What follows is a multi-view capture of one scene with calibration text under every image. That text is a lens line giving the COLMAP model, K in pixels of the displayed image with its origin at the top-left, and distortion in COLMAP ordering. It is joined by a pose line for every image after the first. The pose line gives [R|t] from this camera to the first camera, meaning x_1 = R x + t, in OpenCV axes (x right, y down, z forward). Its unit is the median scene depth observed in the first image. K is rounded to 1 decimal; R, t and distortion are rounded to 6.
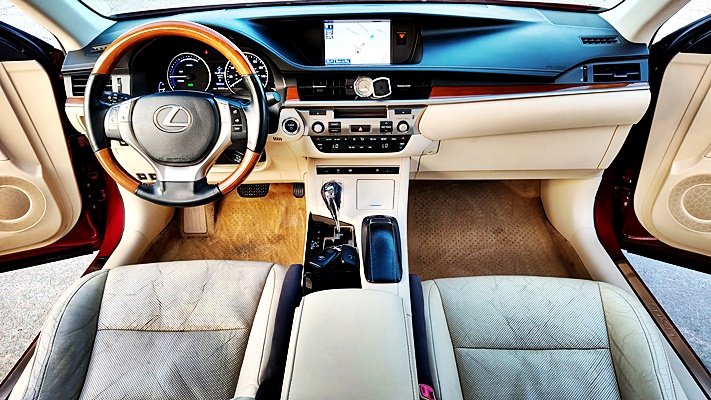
lens RADIAL K [[517.7, 0, 352.3], [0, 517.7, 203.9], [0, 0, 1]] dist [0.010212, -0.005305]
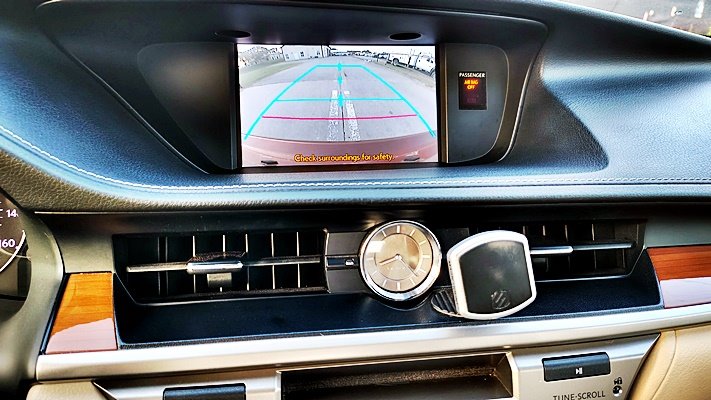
lens RADIAL K [[518.1, 0, 358.1], [0, 518.1, 204.6], [0, 0, 1]] dist [0.001920, -0.001270]
pose [[0.988452, -0.023473, 0.149705, -0.033751], [0.047117, 0.986568, -0.156410, -0.215521], [-0.144022, 0.161658, 0.976281, 0.760547]]
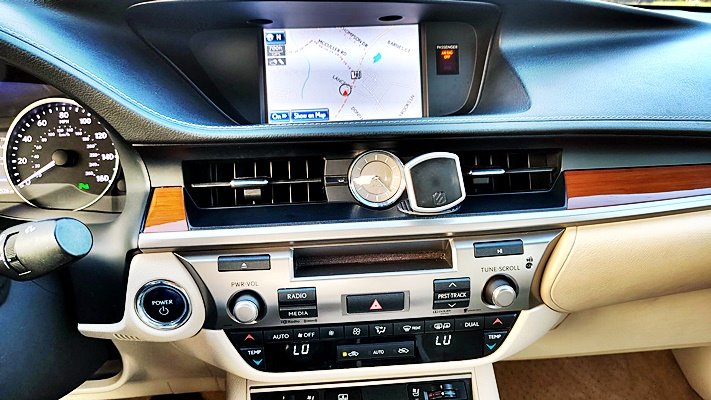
lens RADIAL K [[517.7, 0, 352.3], [0, 517.7, 203.9], [0, 0, 1]] dist [0.010212, -0.005305]
pose [[0.996380, -0.039547, 0.075258, -0.021379], [0.048920, 0.990684, -0.127094, -0.166028], [-0.069530, 0.130316, 0.989031, 0.658500]]
